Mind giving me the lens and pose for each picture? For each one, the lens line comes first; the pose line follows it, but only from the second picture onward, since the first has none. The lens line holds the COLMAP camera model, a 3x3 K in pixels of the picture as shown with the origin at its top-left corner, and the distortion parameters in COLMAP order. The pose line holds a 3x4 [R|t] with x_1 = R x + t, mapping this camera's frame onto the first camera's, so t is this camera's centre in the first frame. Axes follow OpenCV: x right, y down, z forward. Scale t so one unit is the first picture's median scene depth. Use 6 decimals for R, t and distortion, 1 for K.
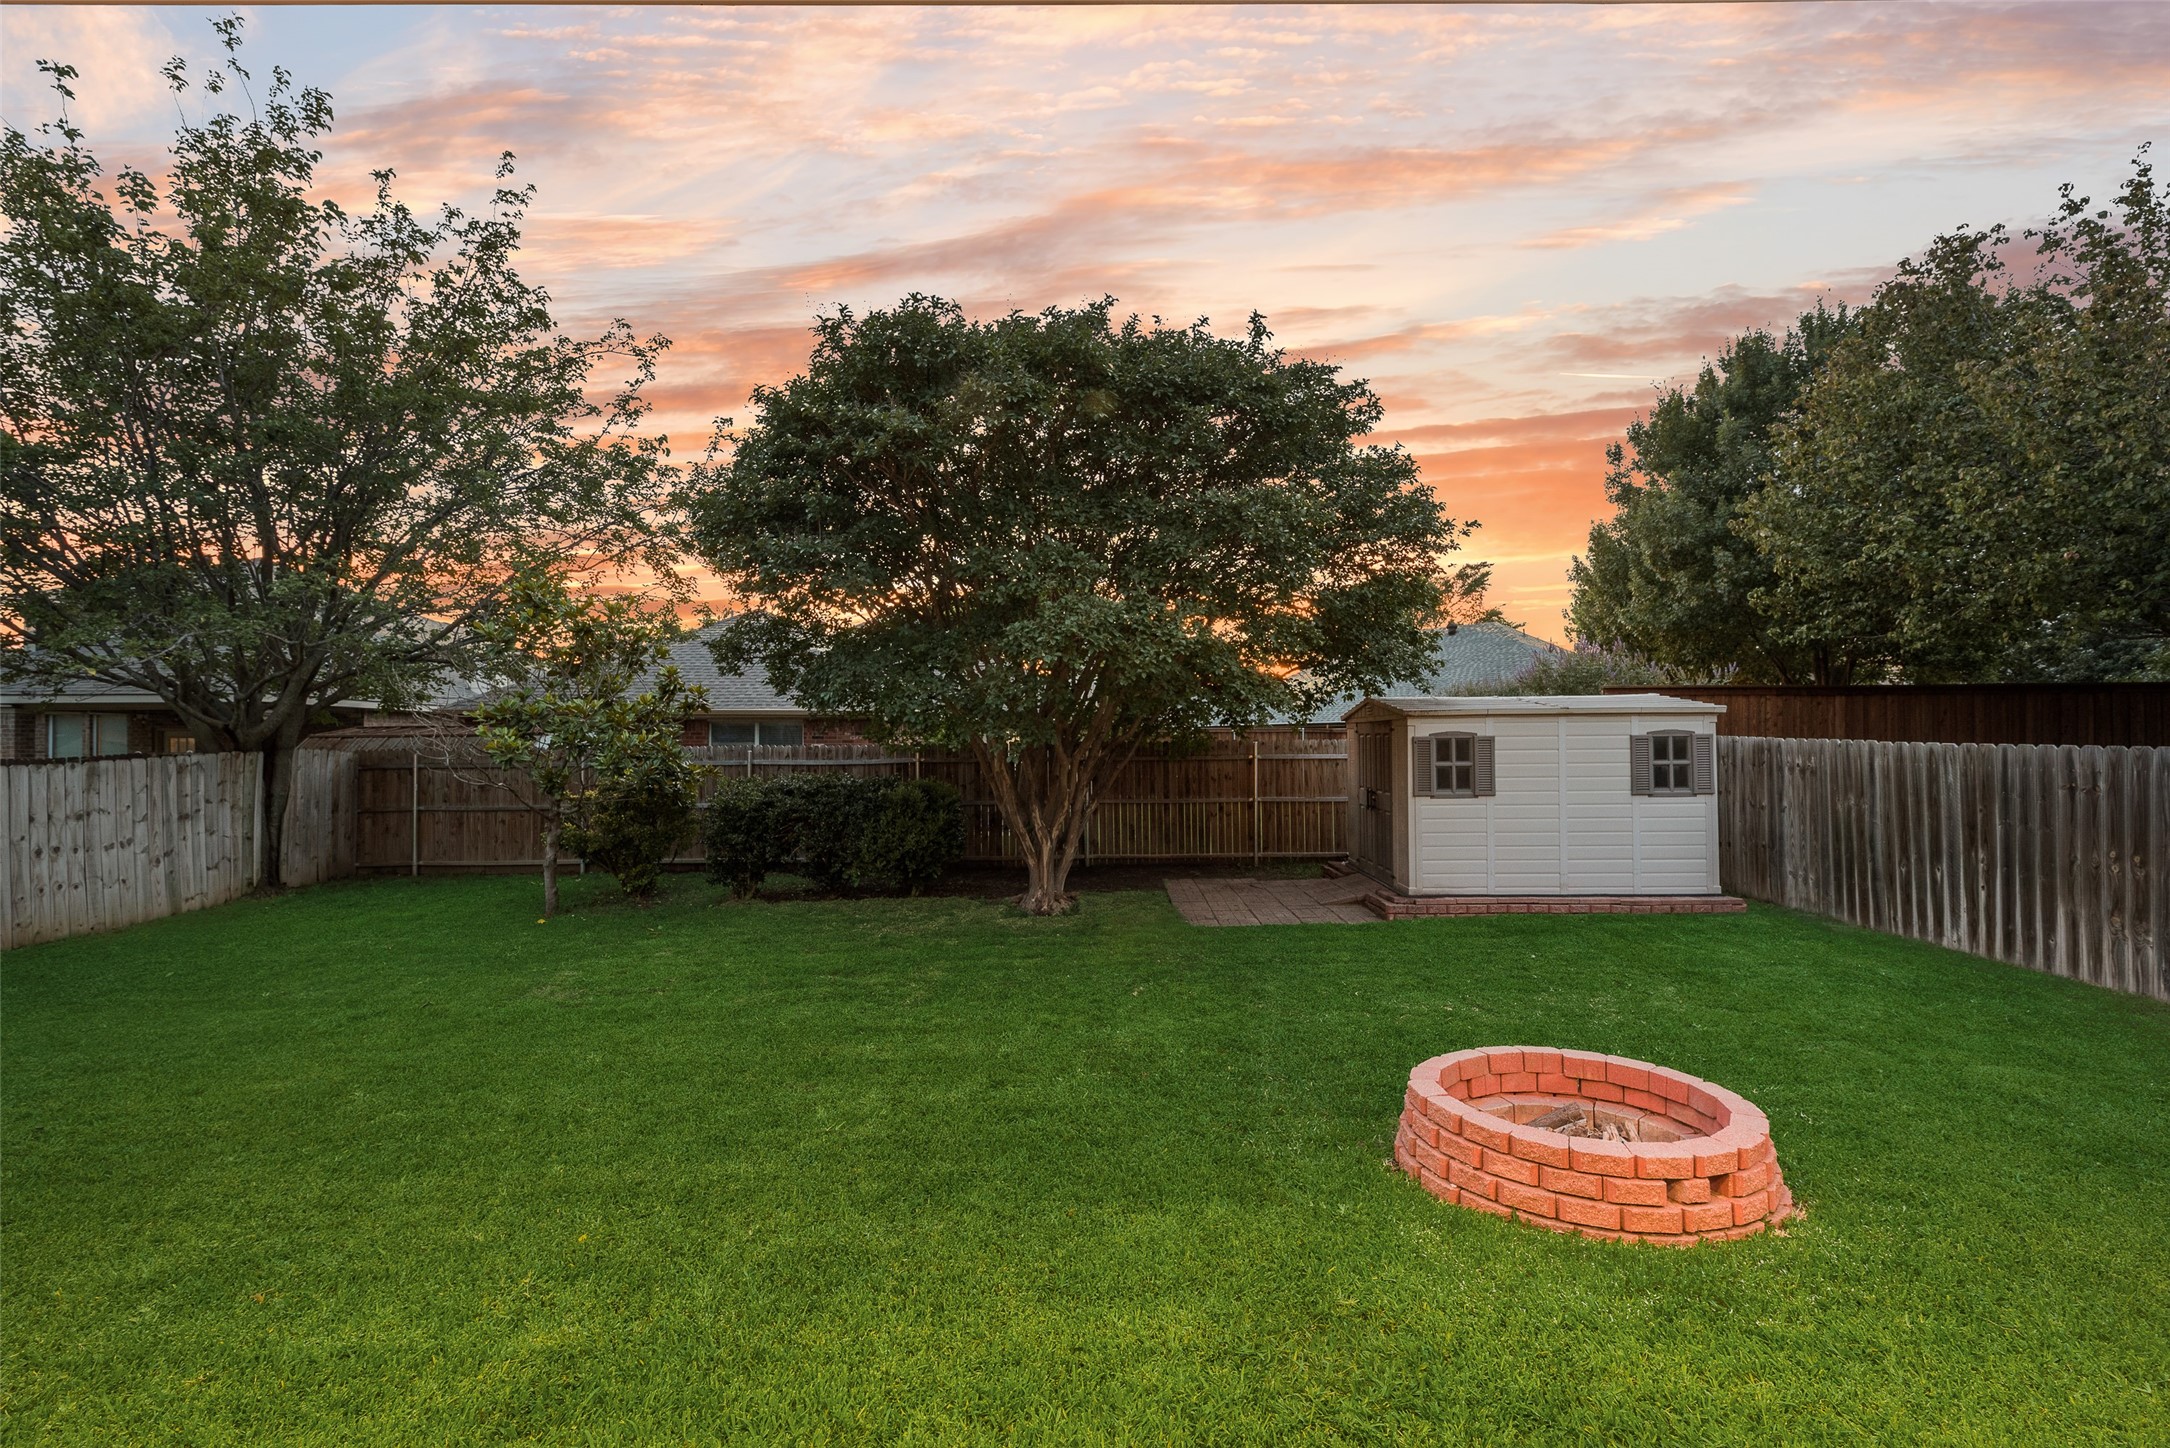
lens RADIAL K [[904.8, 0, 1081.5], [0, 904.8, 735.6], [0, 0, 1]] dist [0.003942, 0.000171]
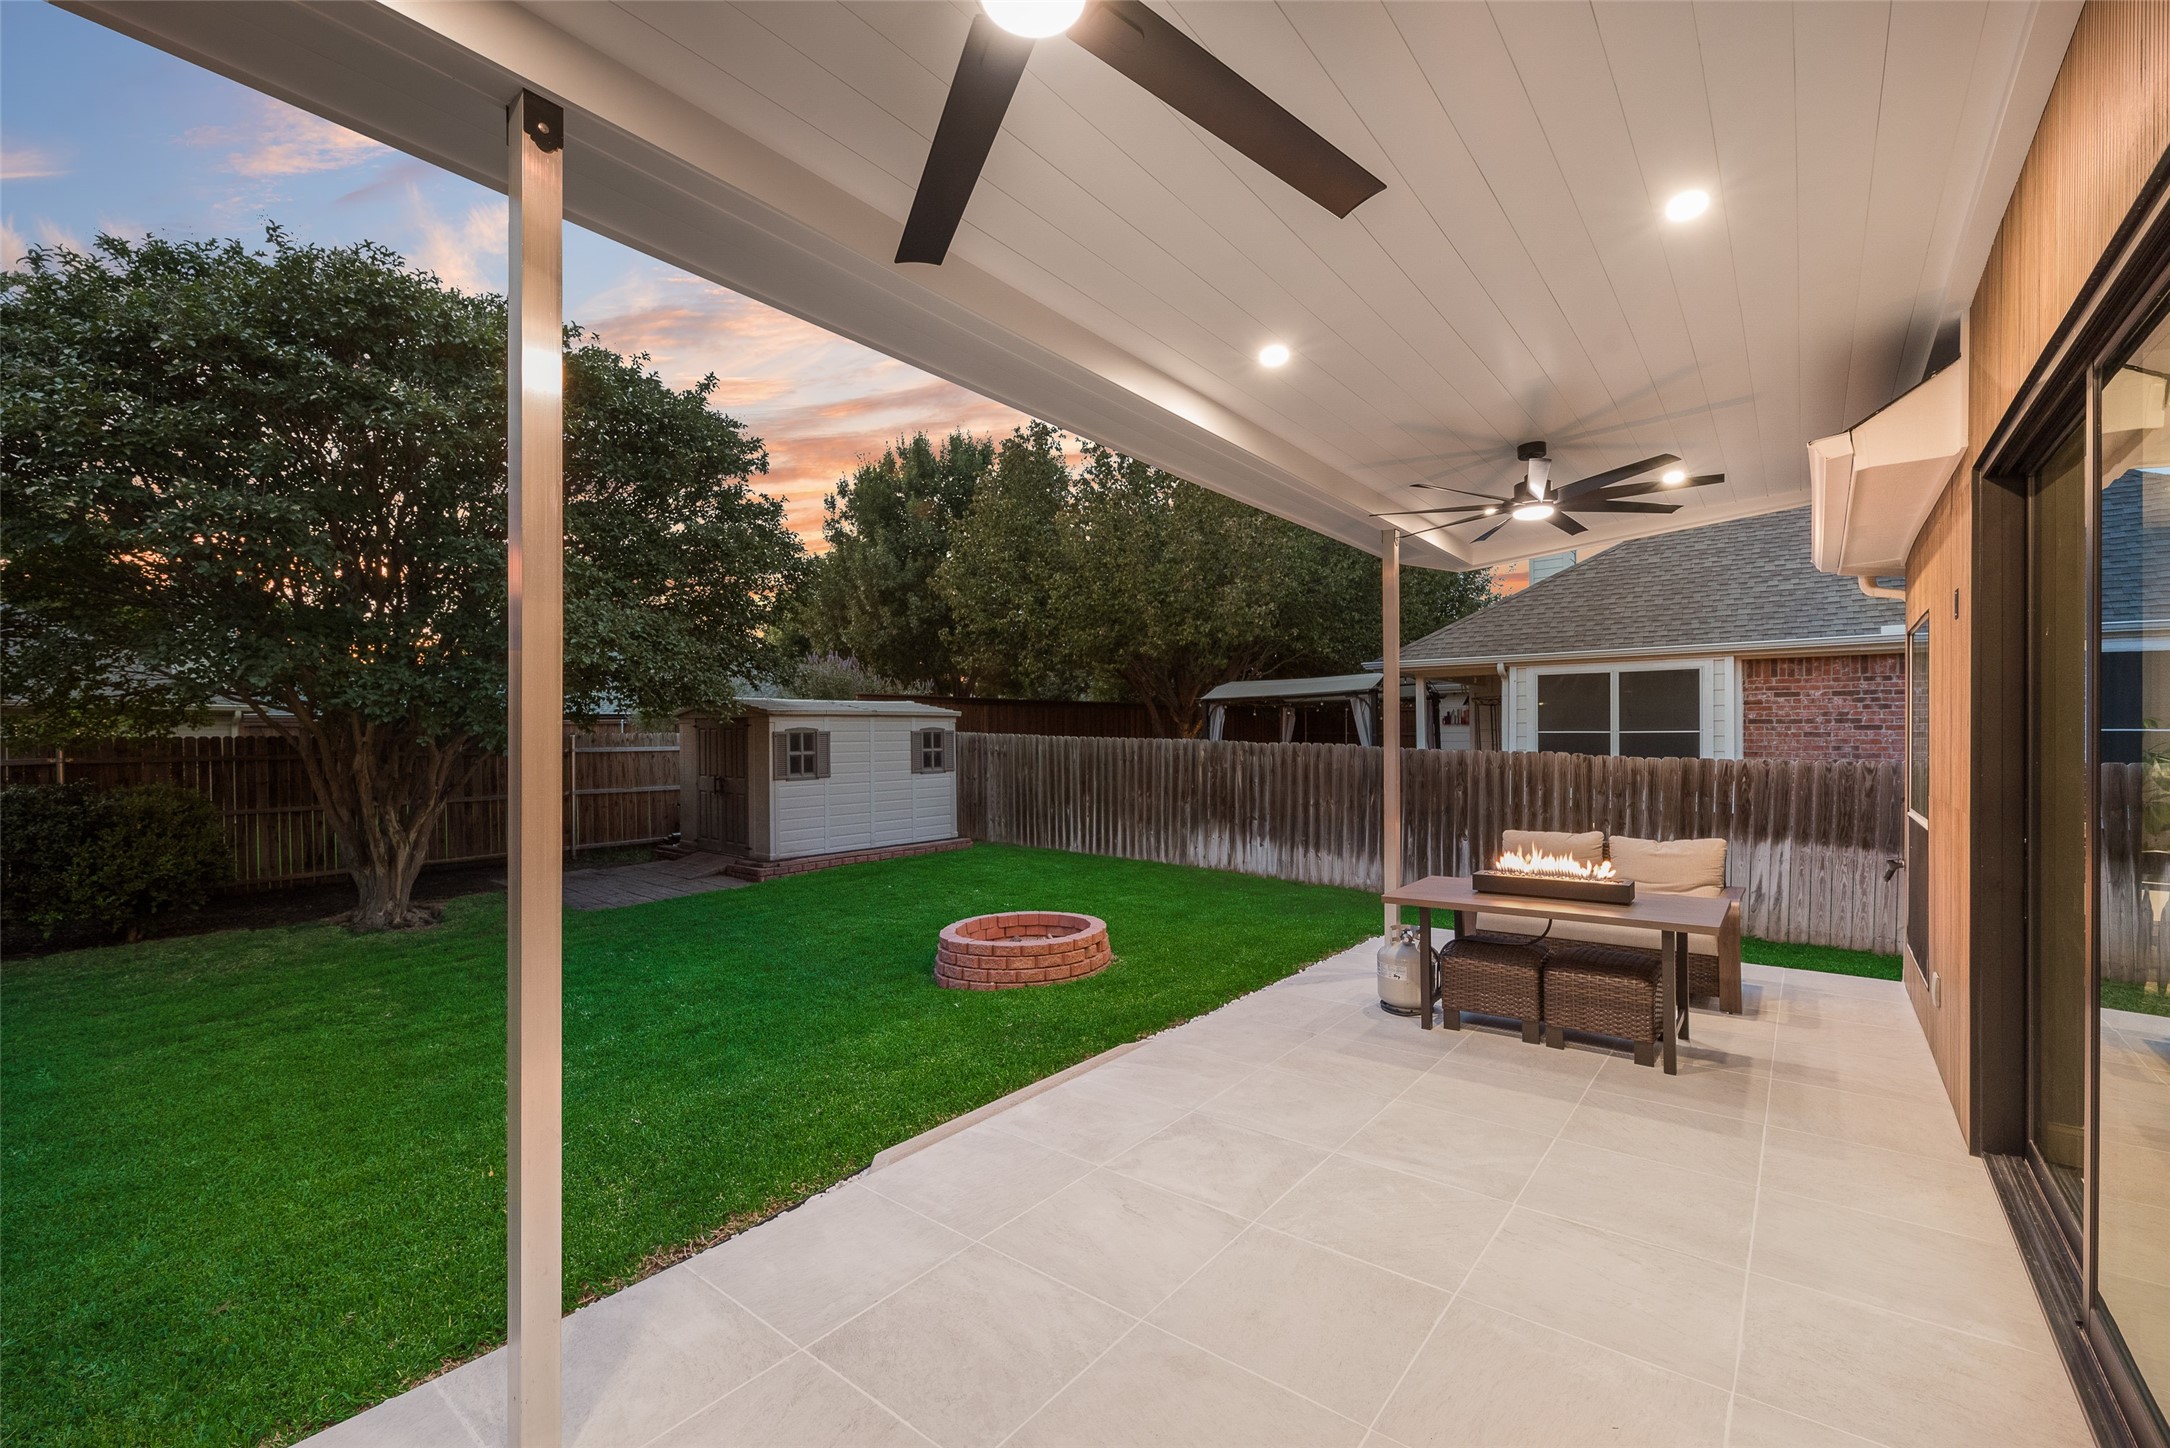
lens RADIAL K [[904.8, 0, 1081.5], [0, 904.8, 735.6], [0, 0, 1]] dist [0.003942, 0.000171]
pose [[0.628698, -0.000241, 0.777649, -0.328941], [-0.006316, 0.999965, 0.005416, -0.002740], [-0.777624, -0.008317, 0.628675, -0.099555]]
